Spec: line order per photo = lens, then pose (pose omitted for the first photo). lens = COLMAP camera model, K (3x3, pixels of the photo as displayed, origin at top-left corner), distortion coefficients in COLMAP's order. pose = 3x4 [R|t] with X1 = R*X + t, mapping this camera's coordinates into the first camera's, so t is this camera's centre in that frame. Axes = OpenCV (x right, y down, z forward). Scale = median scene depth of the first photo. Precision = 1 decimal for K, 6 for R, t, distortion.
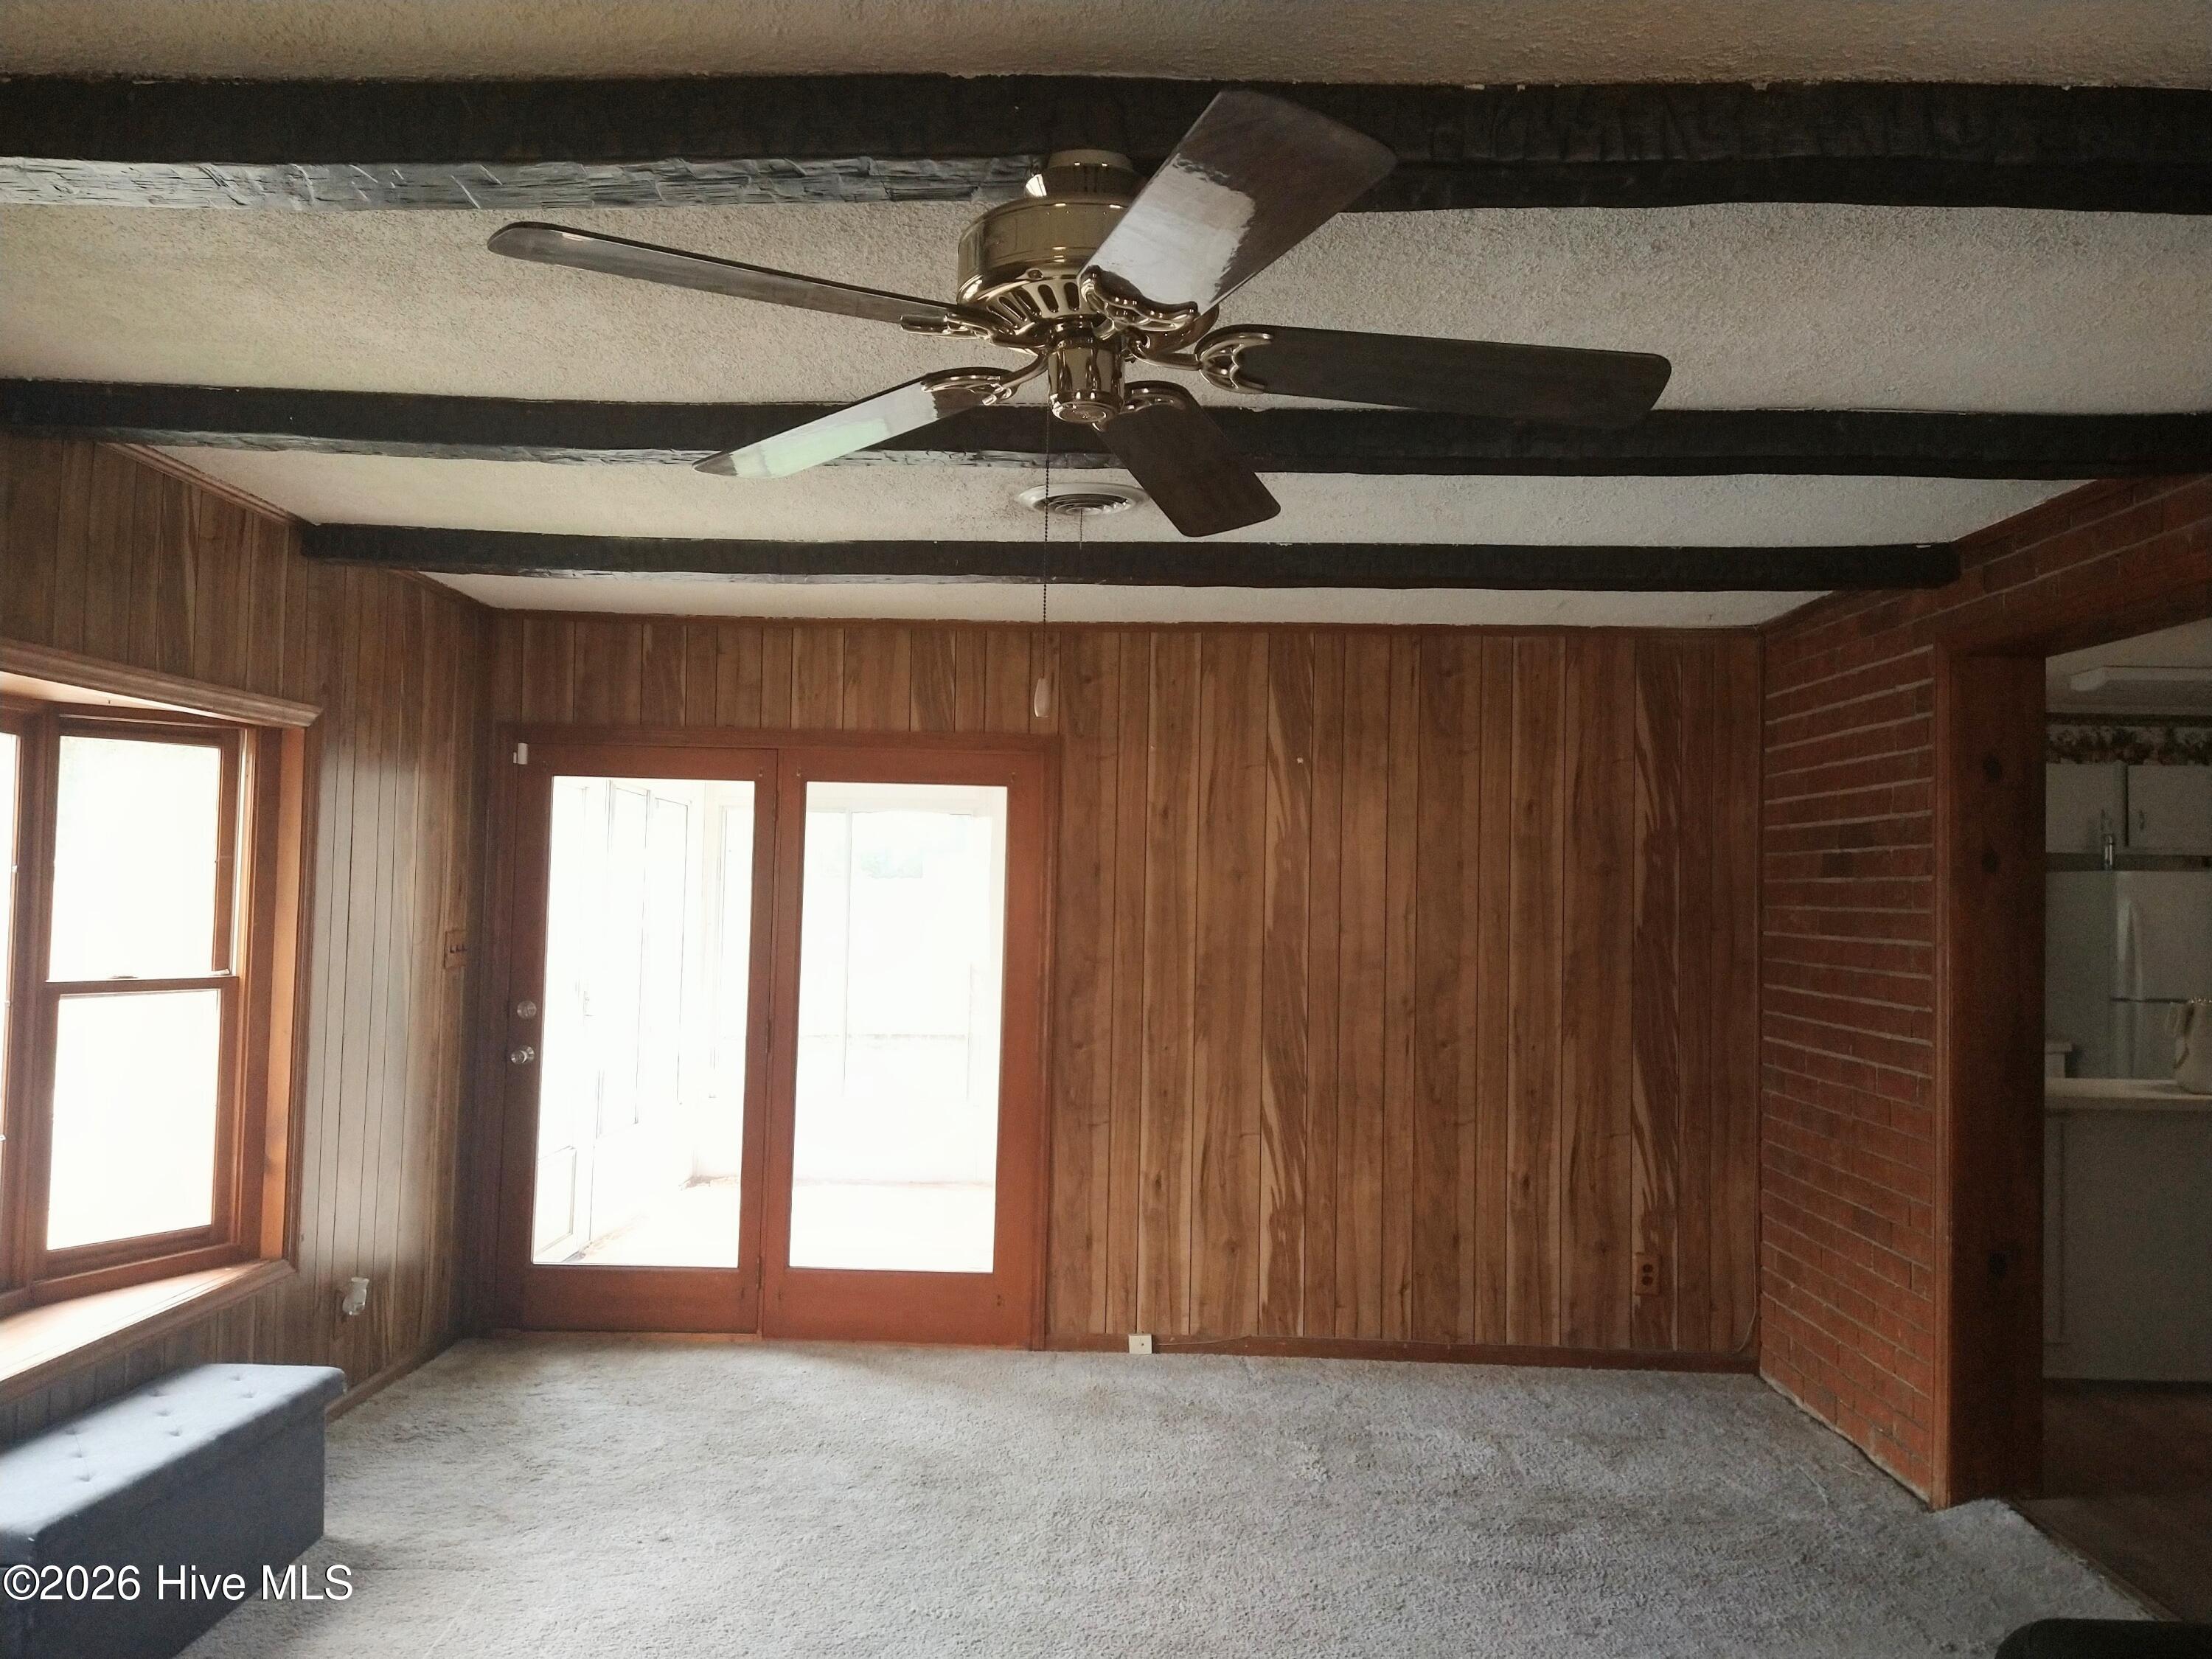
lens RADIAL K [[1622.1, 0, 1112.1], [0, 1622.1, 851.1], [0, 0, 1]] dist [0.116396, -0.200921]
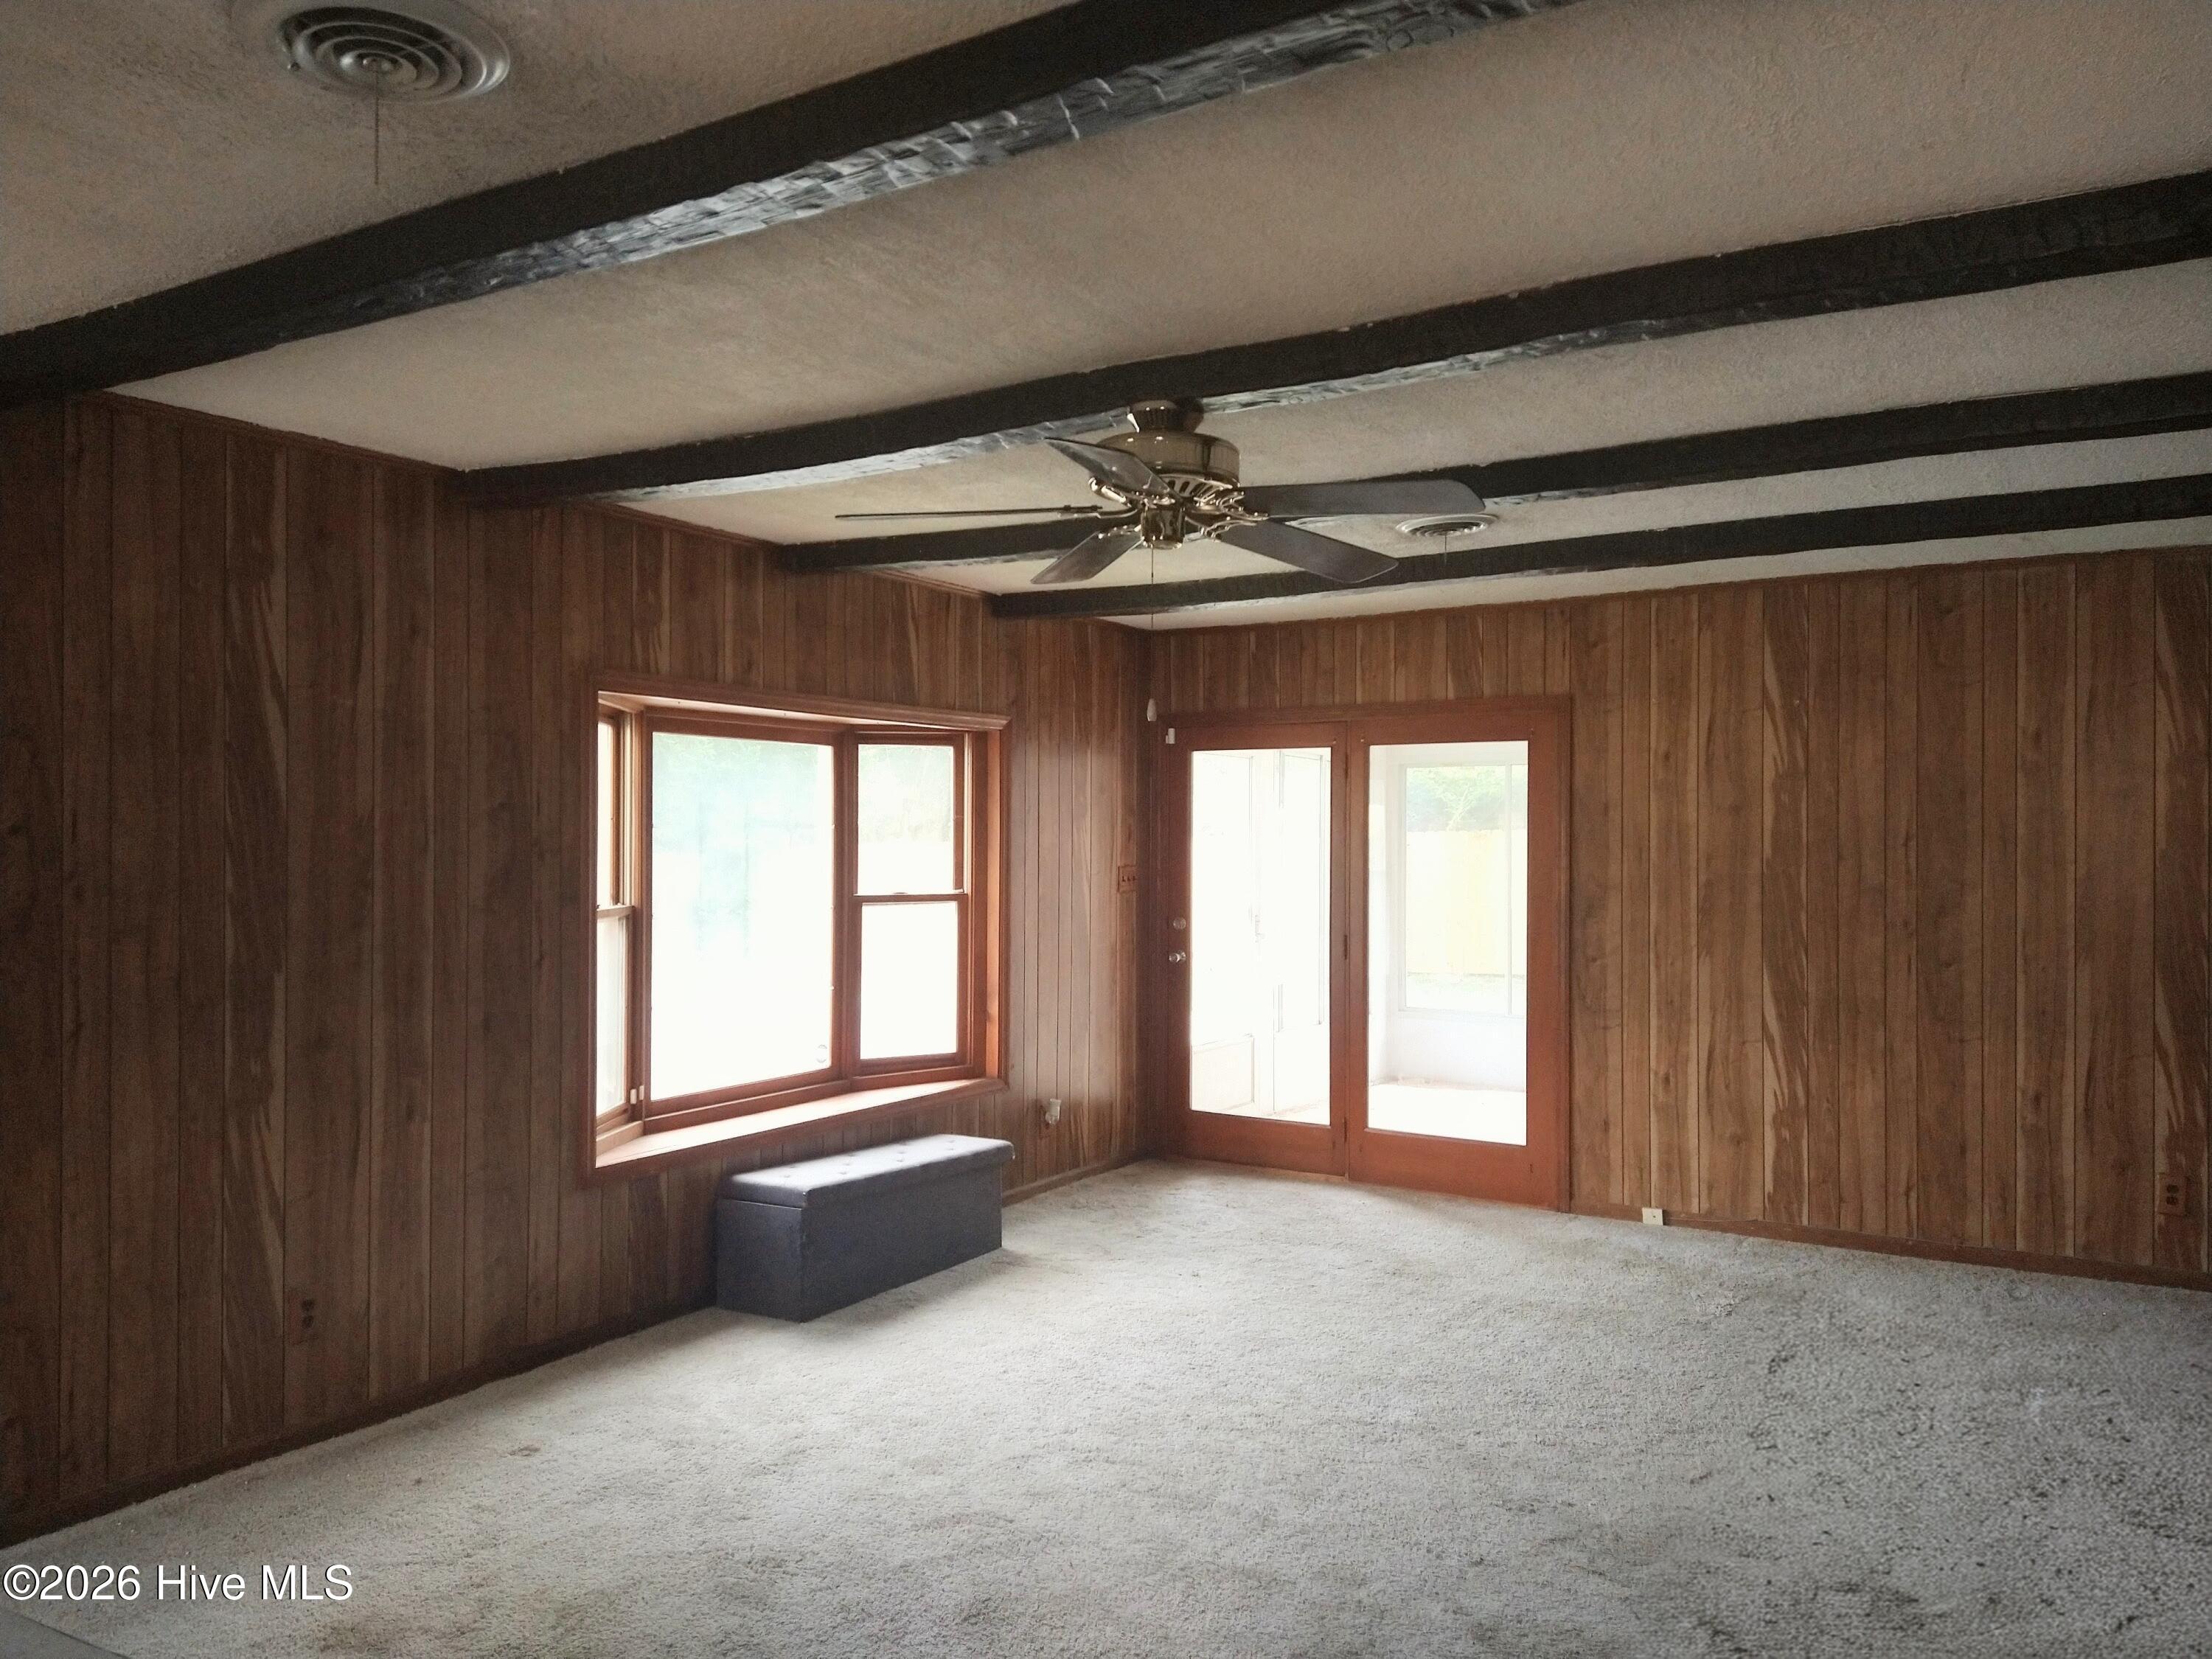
lens RADIAL K [[1622.1, 0, 1112.1], [0, 1622.1, 851.1], [0, 0, 1]] dist [0.116396, -0.200921]
pose [[0.859917, -0.015930, -0.510186, 0.284215], [0.030305, 0.999343, 0.019876, 0.007843], [0.509534, -0.032553, 0.859835, -0.186896]]
